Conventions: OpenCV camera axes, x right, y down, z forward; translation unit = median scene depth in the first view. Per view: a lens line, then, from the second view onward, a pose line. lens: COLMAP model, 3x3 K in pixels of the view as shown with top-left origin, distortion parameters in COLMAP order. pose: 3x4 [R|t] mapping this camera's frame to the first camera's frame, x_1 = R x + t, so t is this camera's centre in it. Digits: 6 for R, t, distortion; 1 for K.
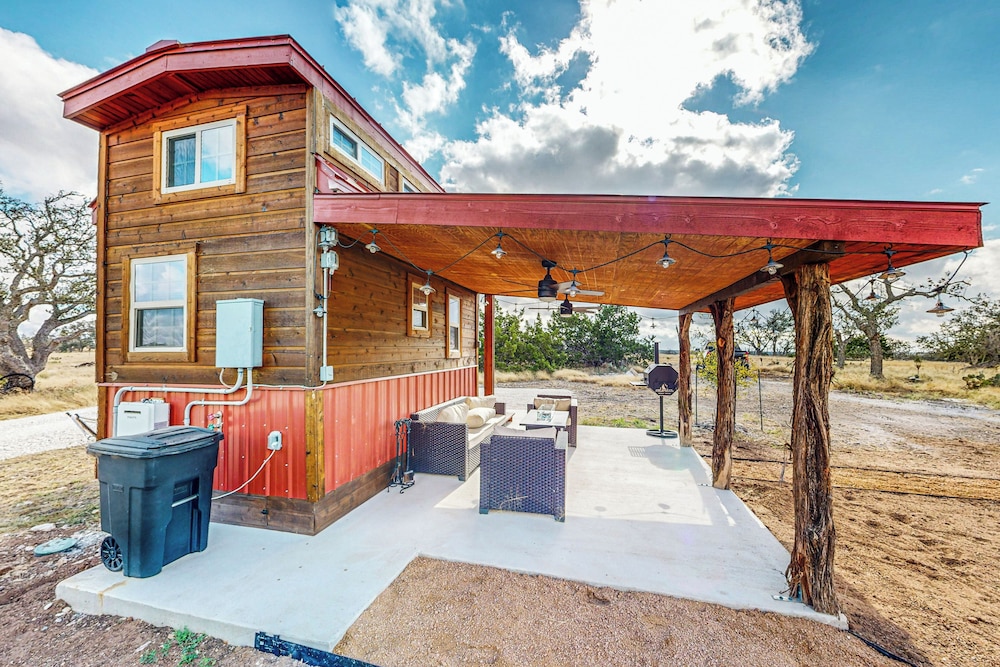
lens RADIAL K [[386.9, 0, 500.0], [0, 386.9, 333.5], [0, 0, 1]] dist [0.000439, 0.000007]
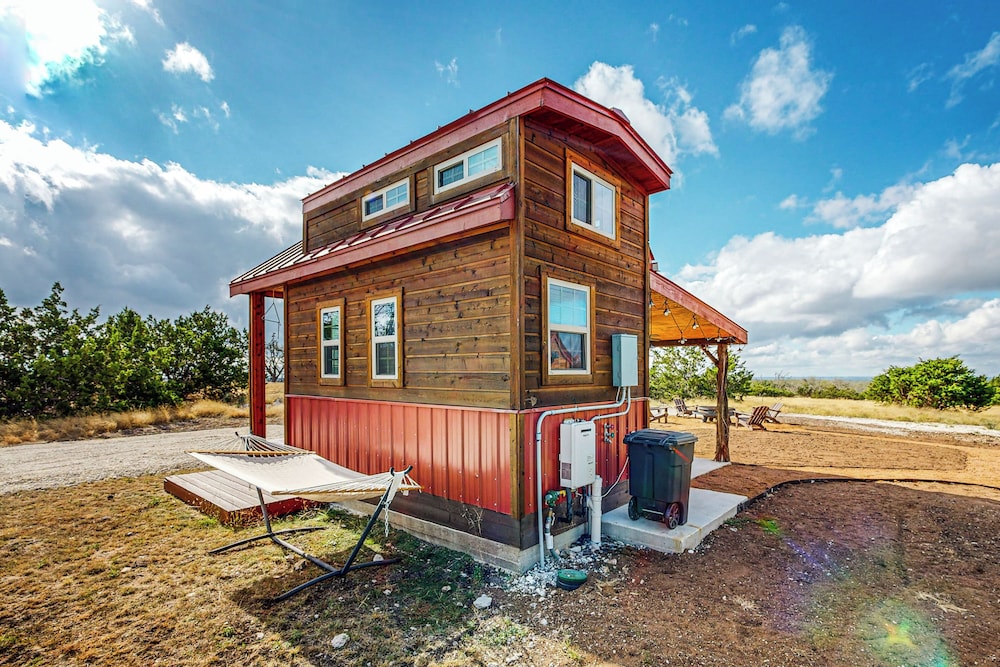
lens RADIAL K [[484.0, 0, 501.1], [0, 484.0, 369.9], [0, 0, 1]] dist [-0.001770, -0.000105]
pose [[0.456207, 0.009790, 0.889820, -2.128840], [-0.034417, 0.999385, 0.006650, 0.032503], [-0.889208, -0.033659, 0.456263, 0.568909]]
